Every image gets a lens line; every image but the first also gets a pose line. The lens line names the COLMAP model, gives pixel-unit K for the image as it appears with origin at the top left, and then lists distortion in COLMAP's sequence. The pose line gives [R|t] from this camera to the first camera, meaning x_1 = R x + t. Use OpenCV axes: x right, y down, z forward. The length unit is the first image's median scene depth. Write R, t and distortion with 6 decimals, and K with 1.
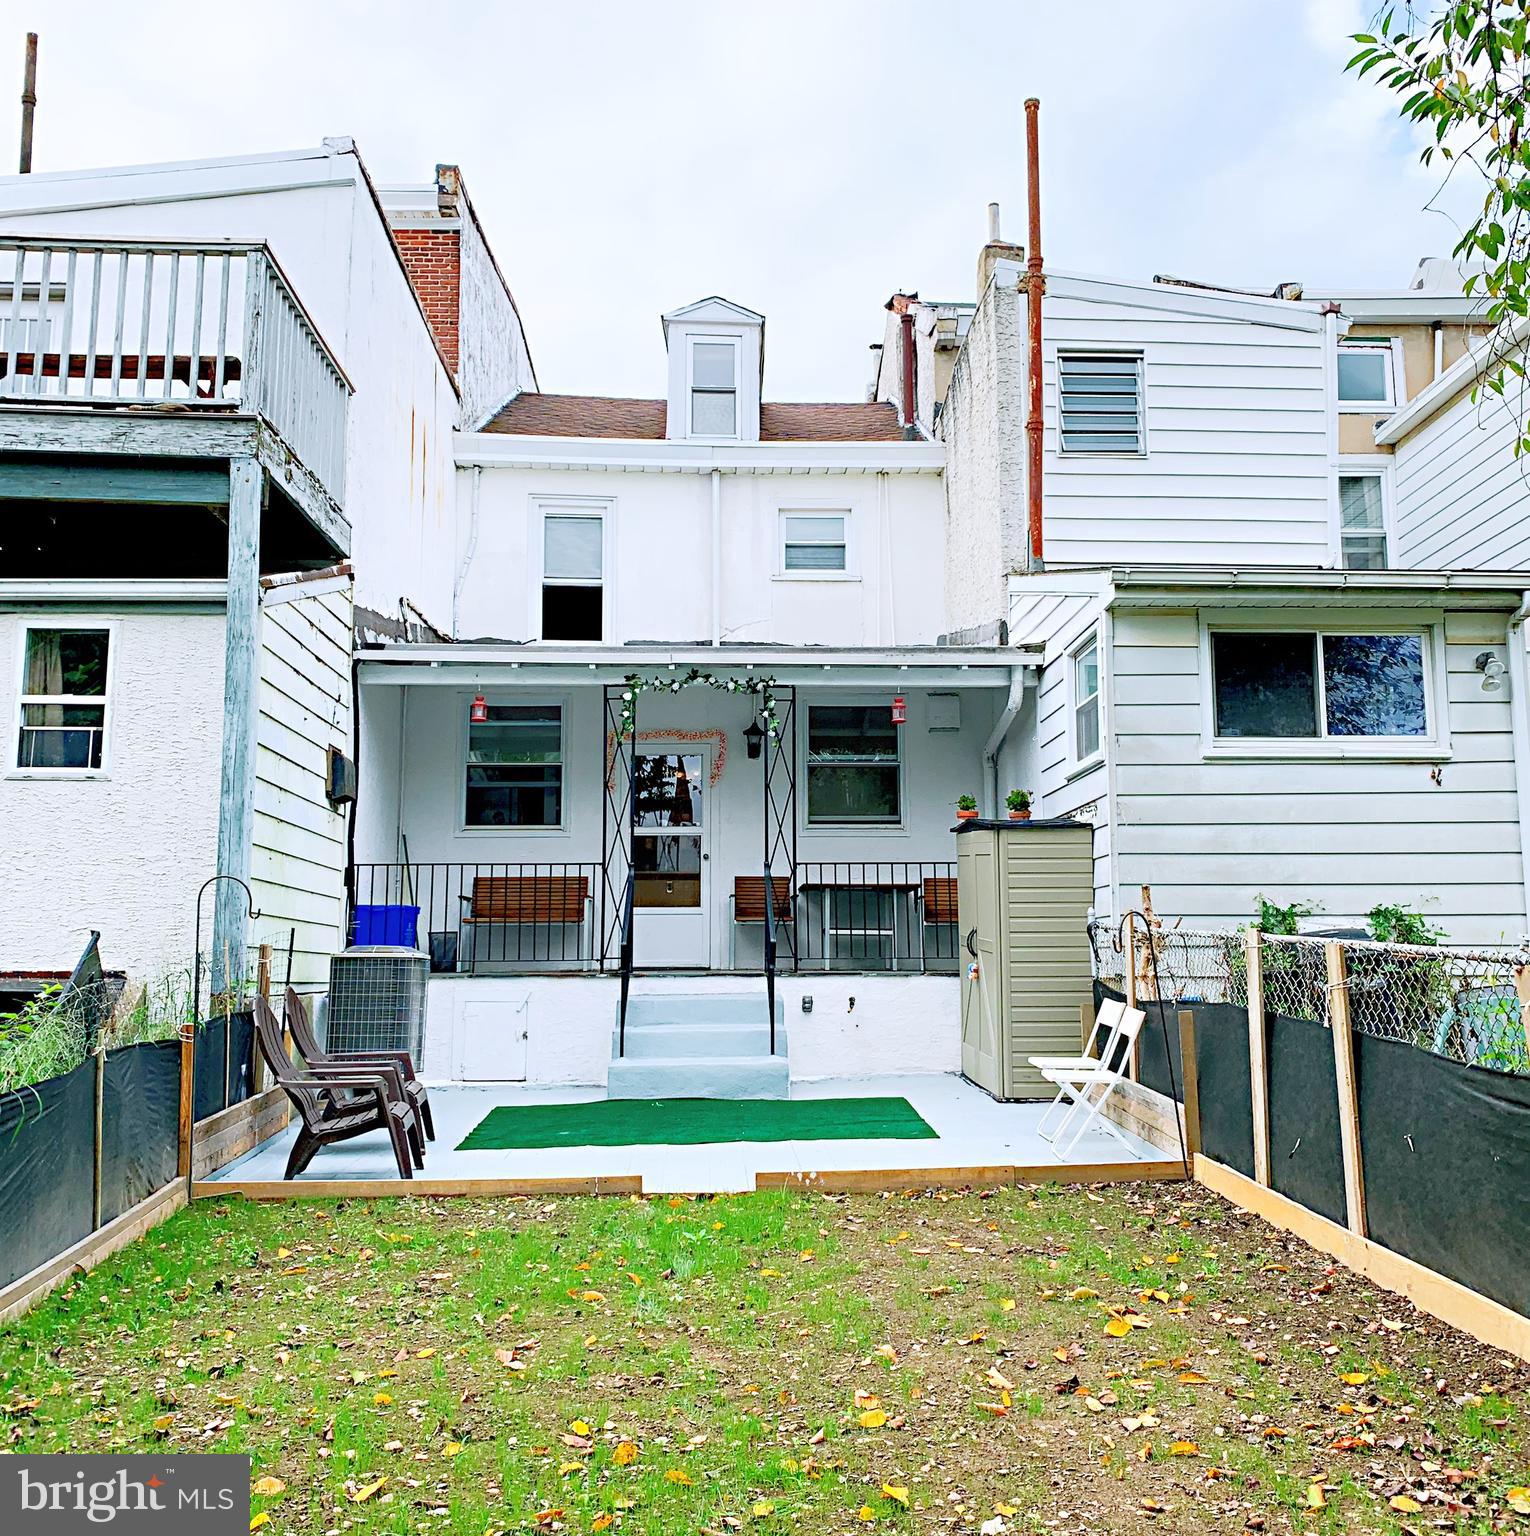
lens RADIAL K [[1594.2, 0, 768.2], [0, 1594.2, 765.7], [0, 0, 1]] dist [0.123065, 0.000000]
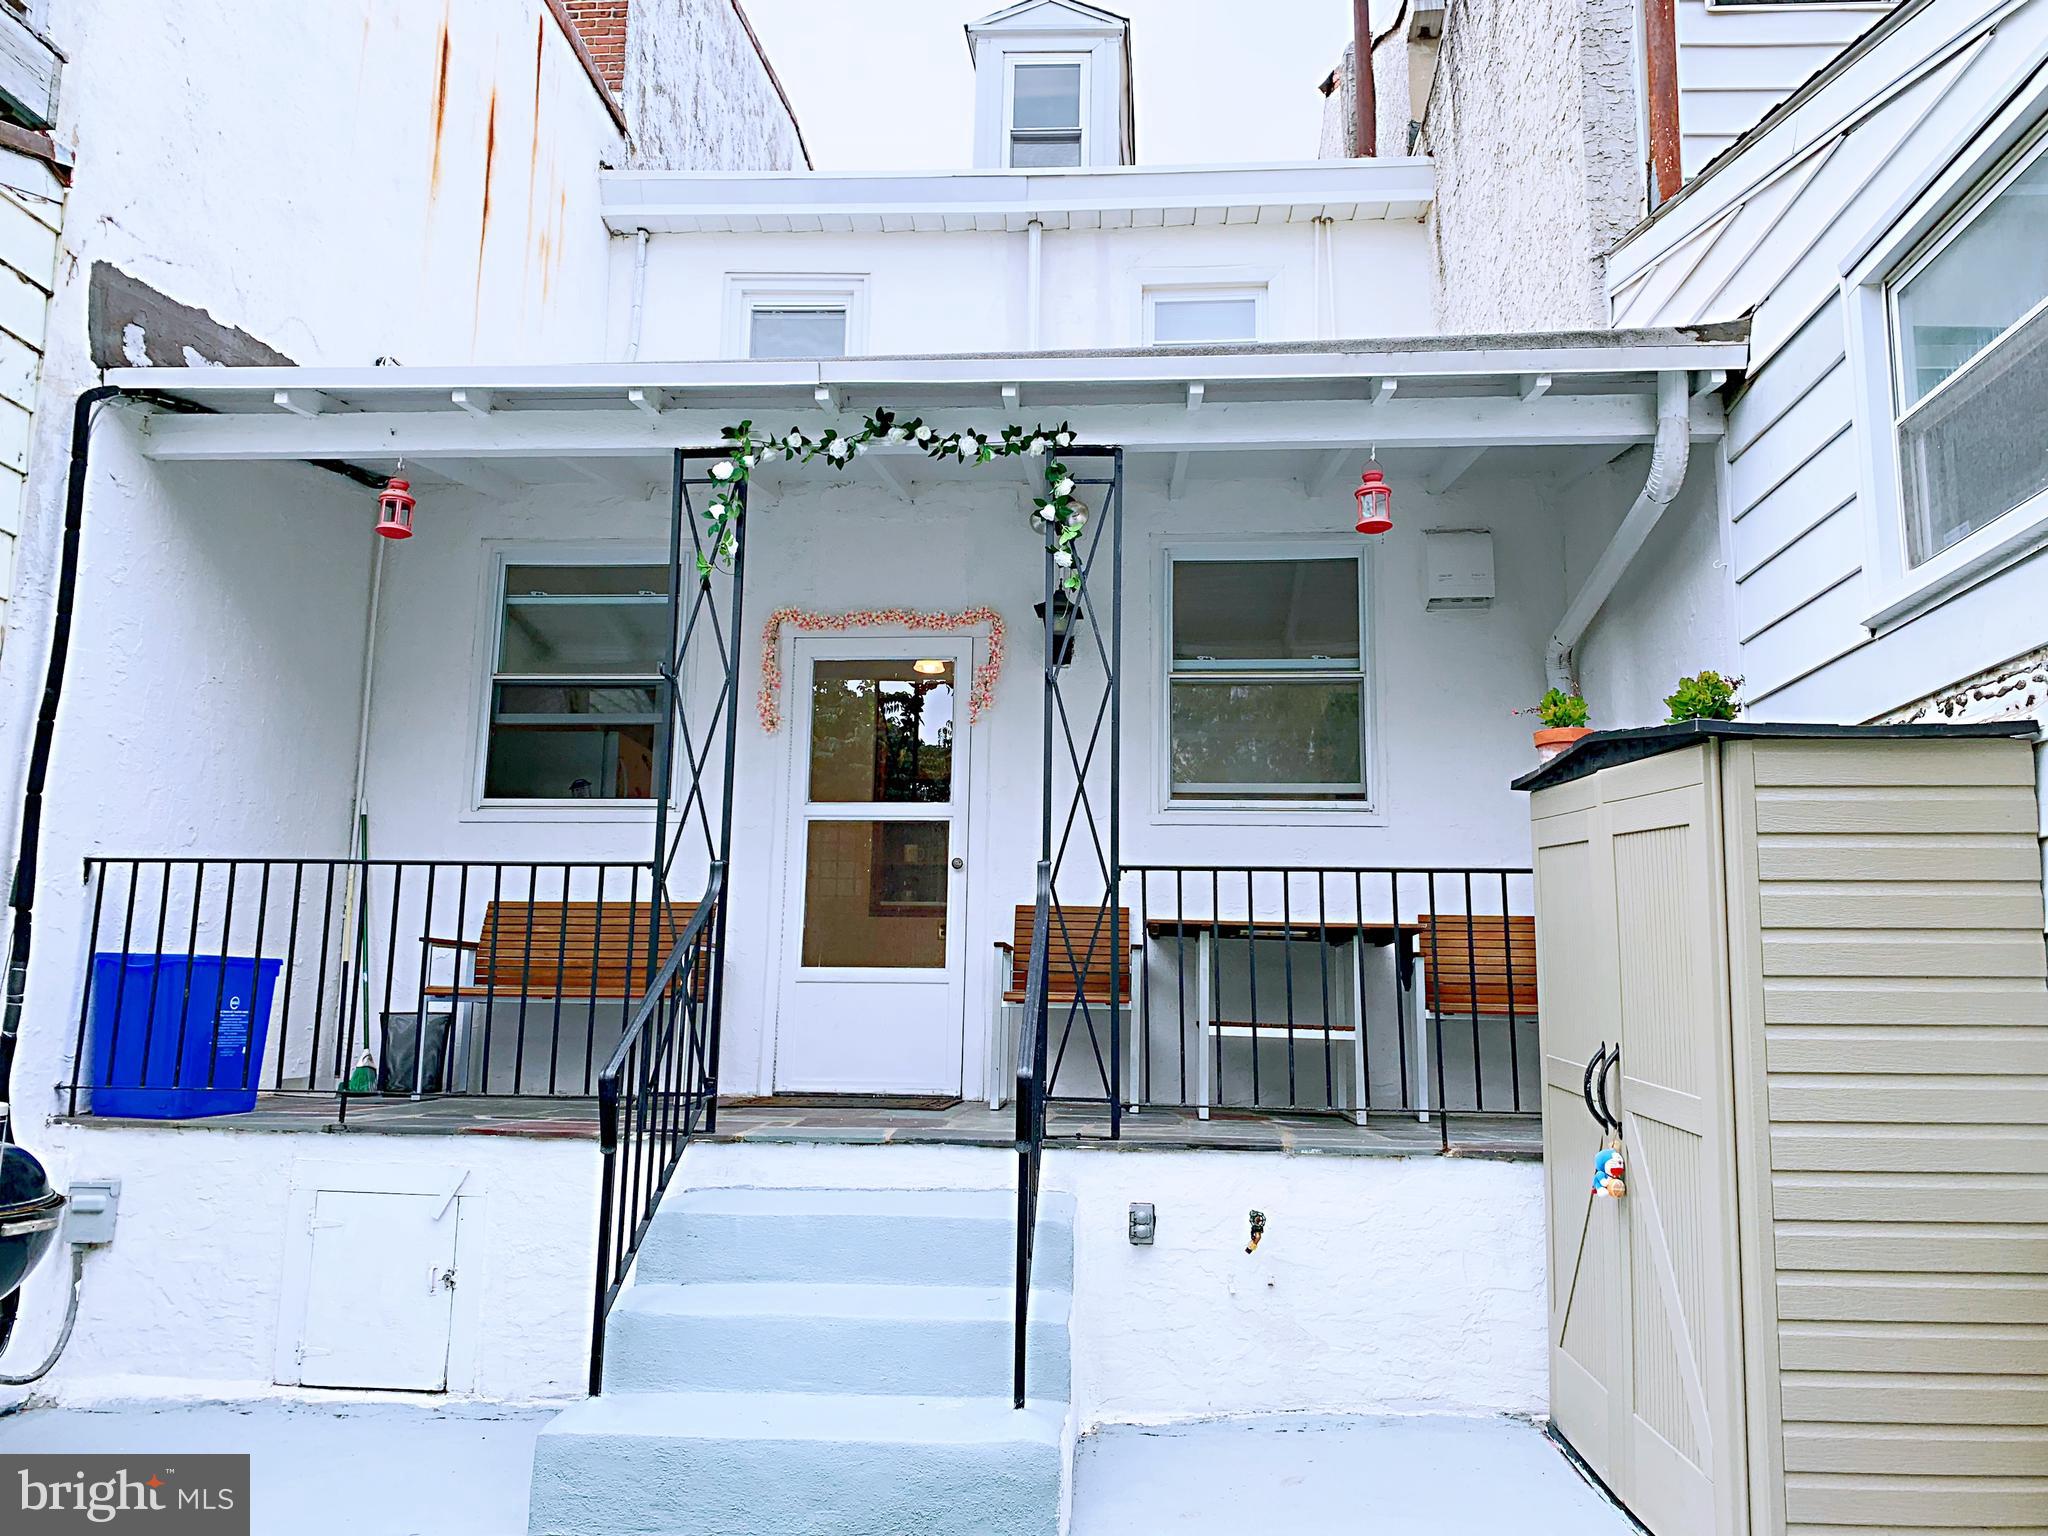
lens RADIAL K [[1556.8, 0, 1030.0], [0, 1556.8, 764.6], [0, 0, 1]] dist [0.052961, -0.057985]
pose [[0.994372, 0.000734, -0.105943, 0.036168], [-0.004593, 0.999335, -0.036186, 0.048131], [0.105846, 0.036469, 0.993714, 0.586165]]
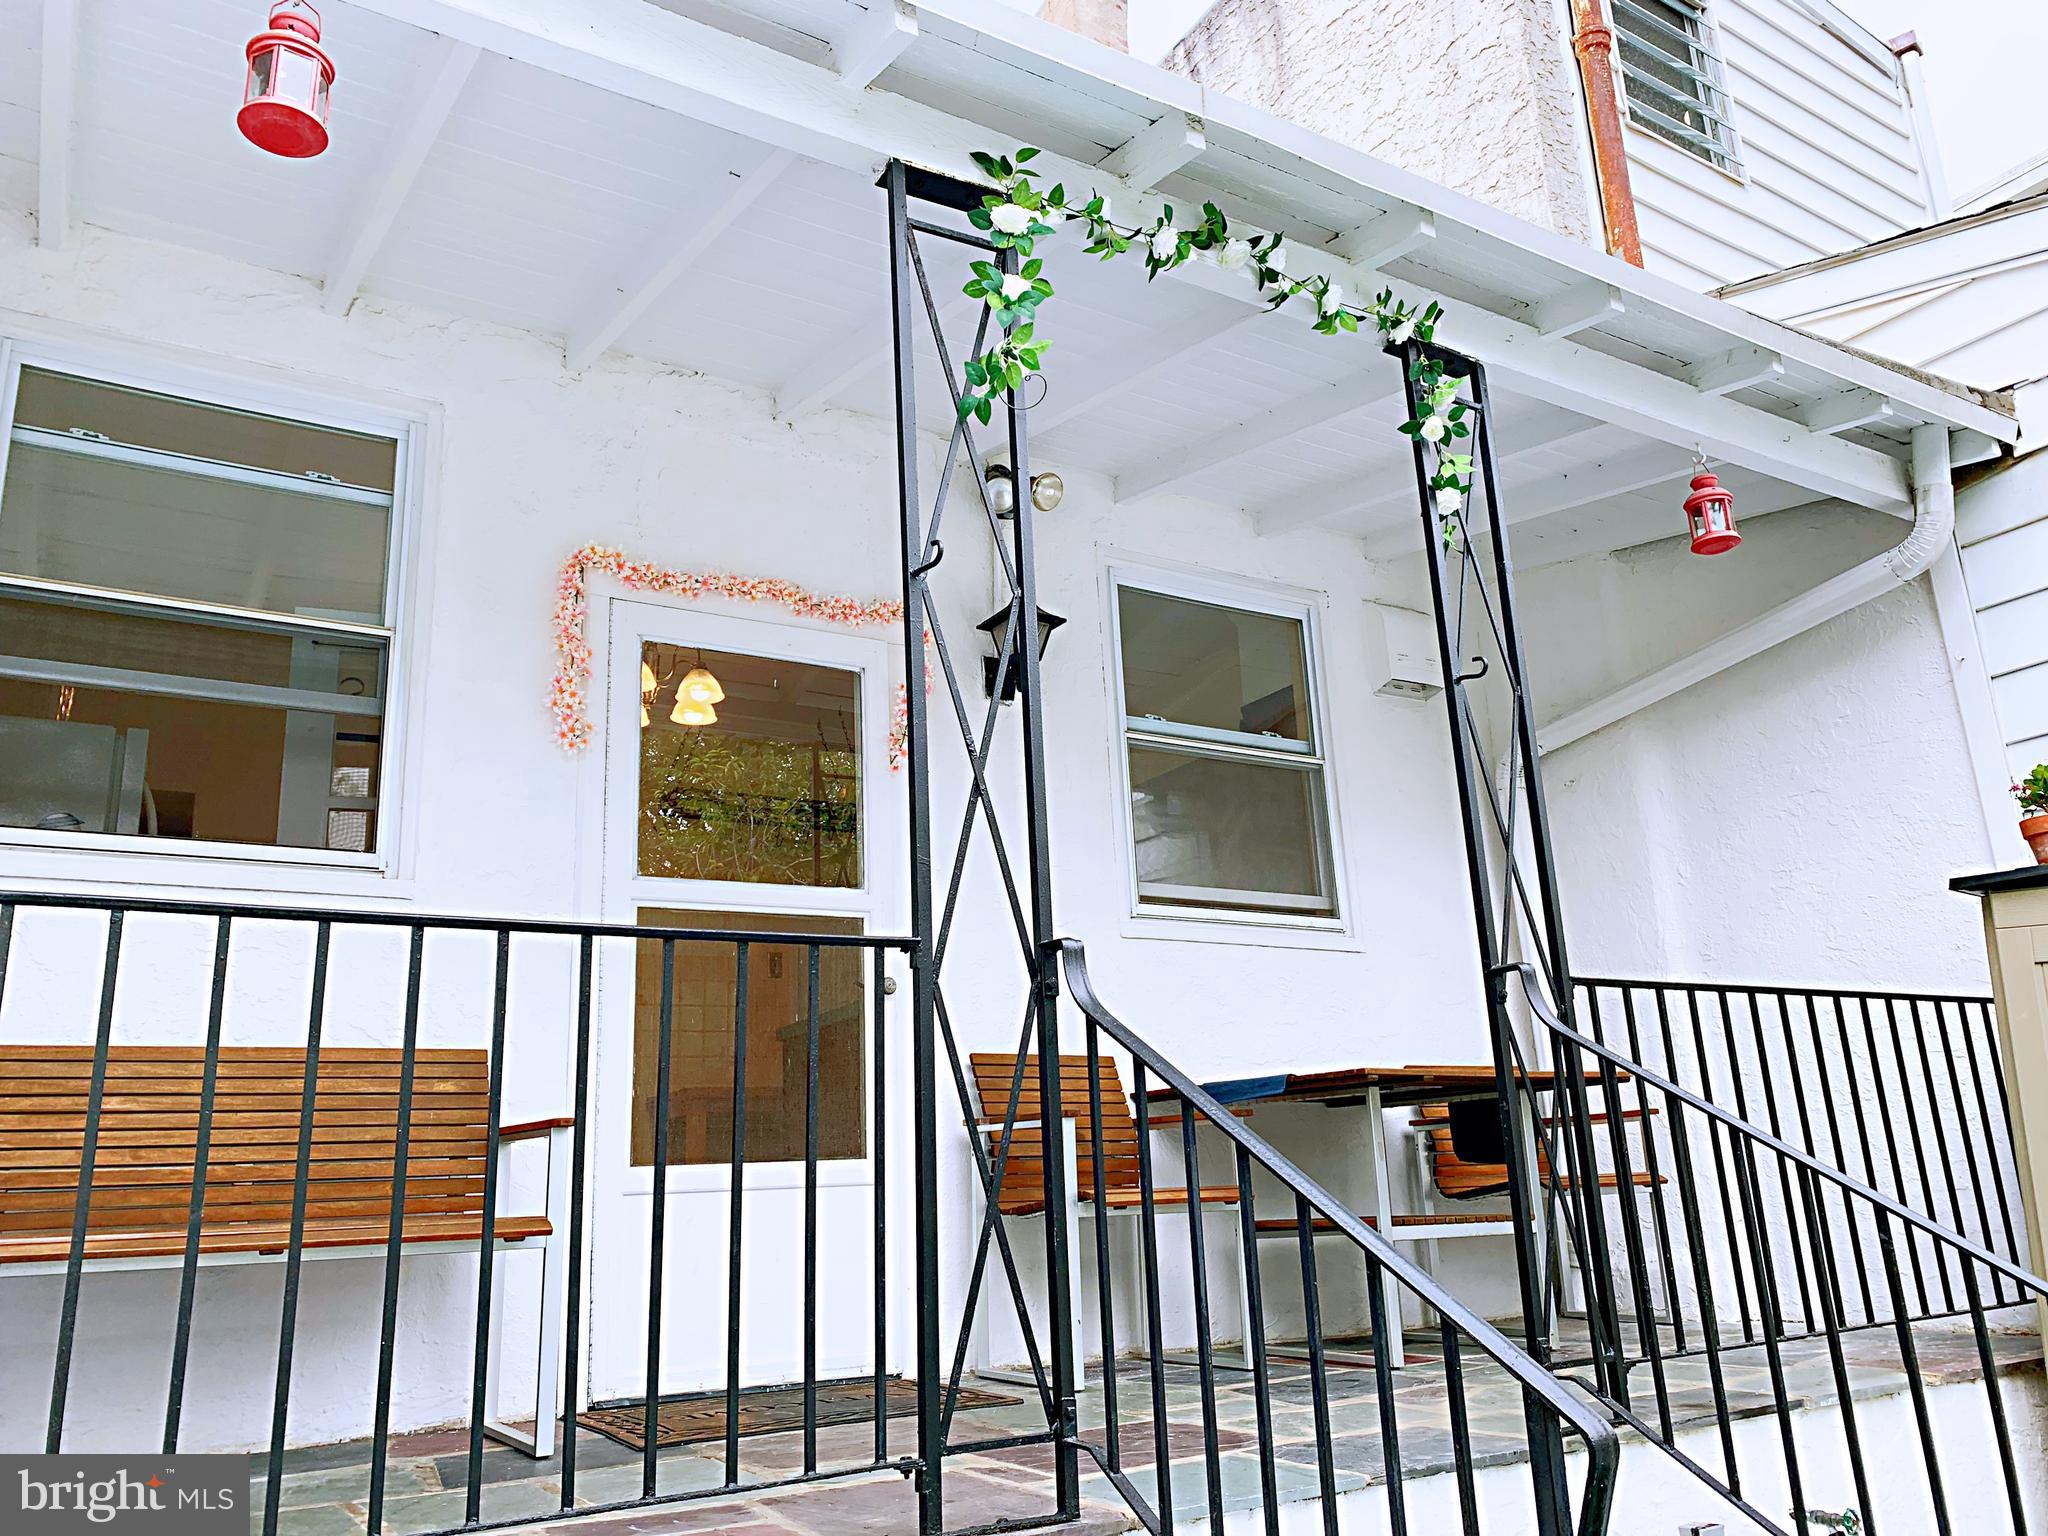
lens RADIAL K [[1556.8, 0, 1026.5], [0, 1556.8, 765.8], [0, 0, 1]] dist [0.052961, -0.057985]
pose [[0.862609, 0.100974, 0.495692, -0.185295], [-0.025101, 0.987213, -0.157417, 0.067671], [-0.505249, 0.123347, 0.854113, 0.799423]]
